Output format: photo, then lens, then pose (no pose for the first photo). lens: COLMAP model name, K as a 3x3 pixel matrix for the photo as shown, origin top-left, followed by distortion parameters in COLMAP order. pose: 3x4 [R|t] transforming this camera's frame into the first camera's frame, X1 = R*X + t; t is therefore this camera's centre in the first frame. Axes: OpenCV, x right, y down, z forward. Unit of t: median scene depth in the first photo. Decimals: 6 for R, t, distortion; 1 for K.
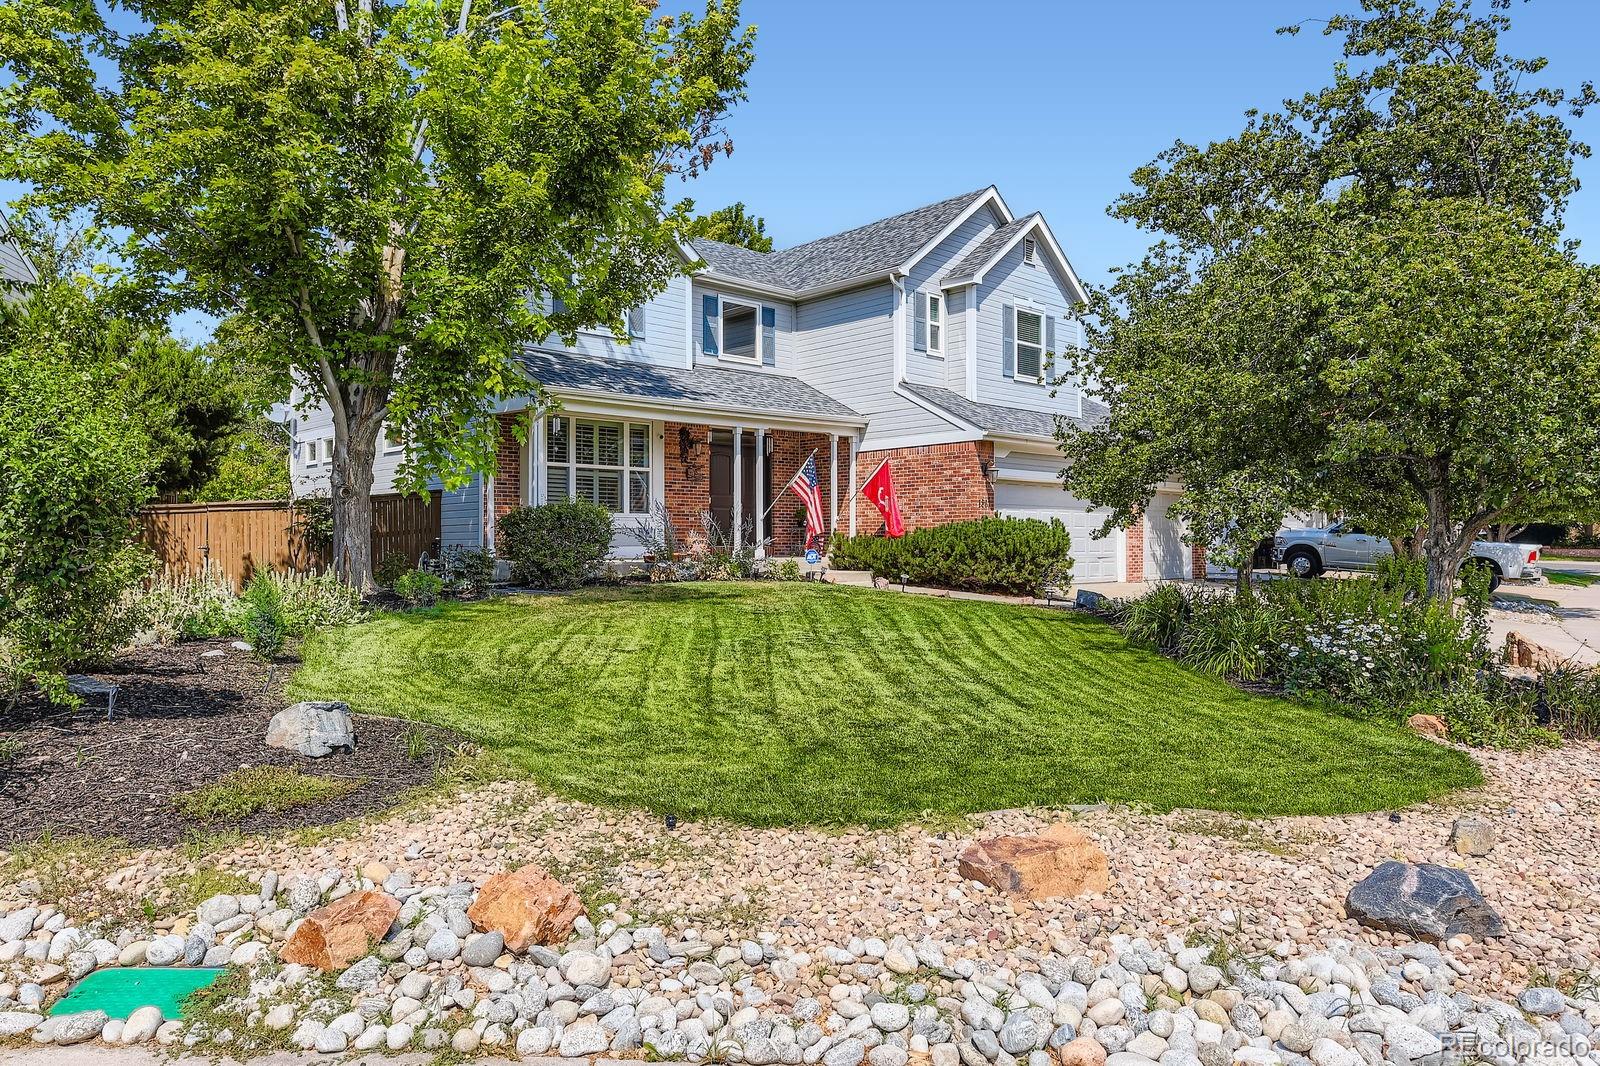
lens RADIAL K [[1088.8, 0, 800.5], [0, 1088.8, 533.7], [0, 0, 1]] dist [-0.000184, -0.000012]
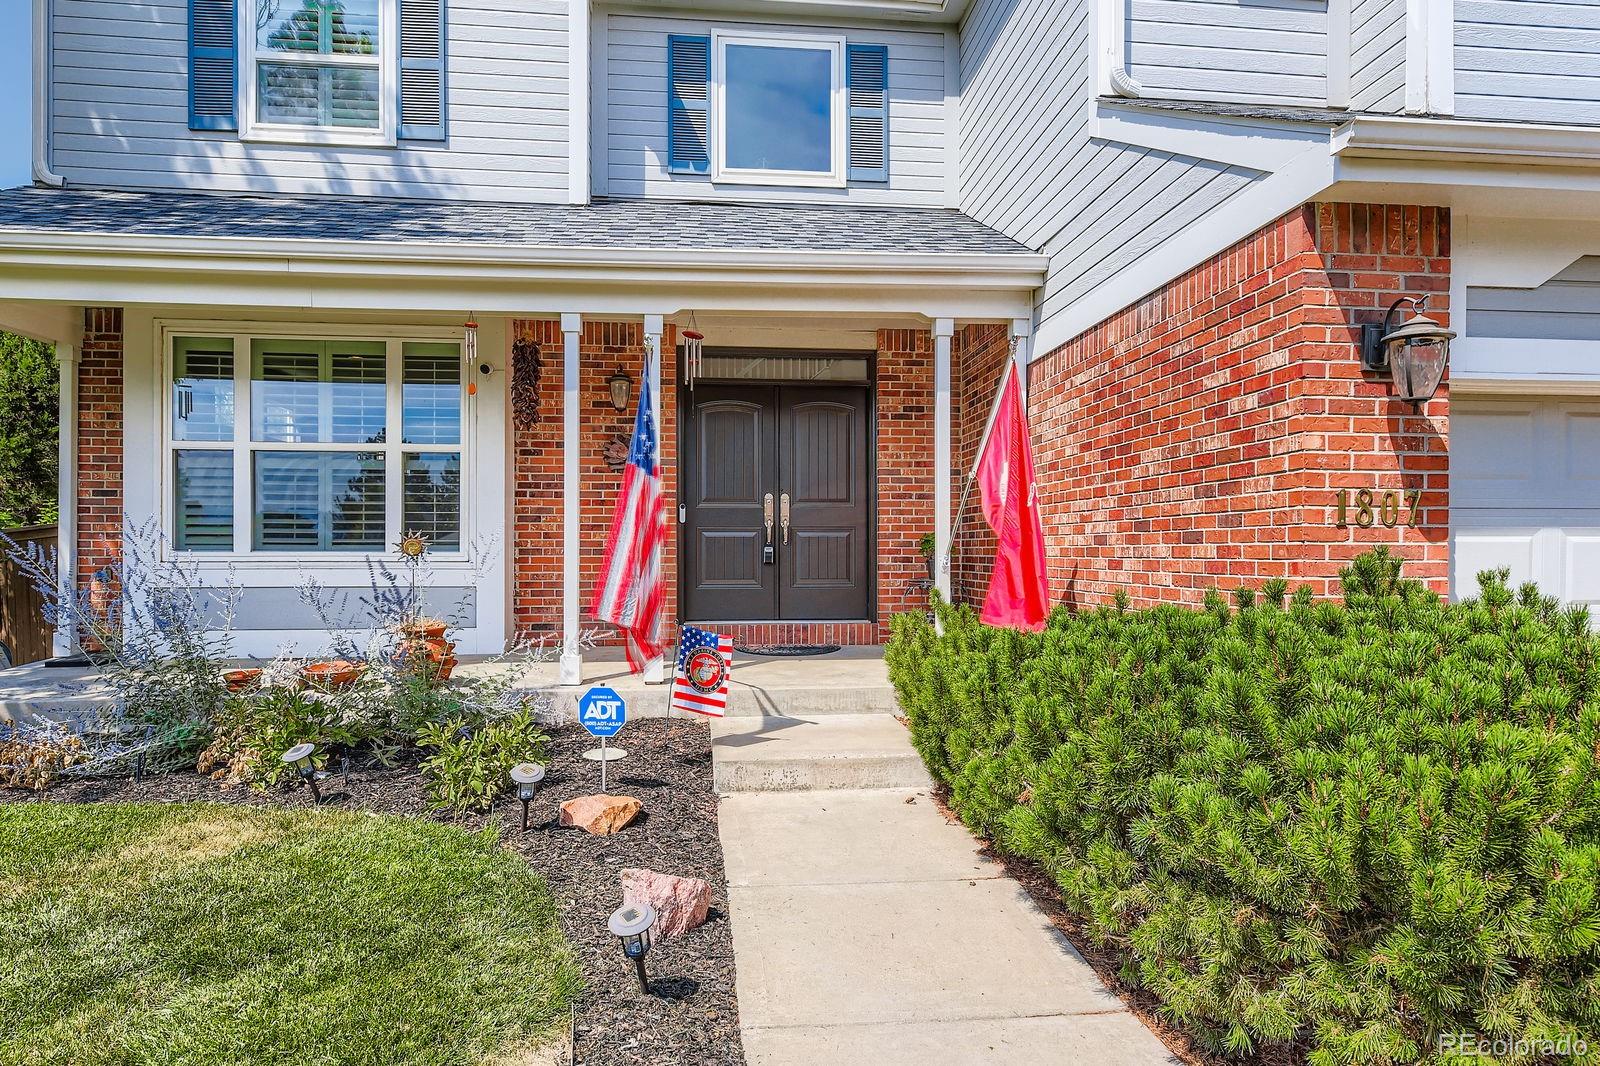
lens RADIAL K [[944.4, 0, 801.6], [0, 944.4, 536.5], [0, 0, 1]] dist [-0.000019, -0.000430]
pose [[0.785451, -0.005518, -0.618900, 0.183327], [0.003154, 0.999983, -0.004913, -0.020858], [0.618916, 0.001907, 0.785455, 0.750437]]
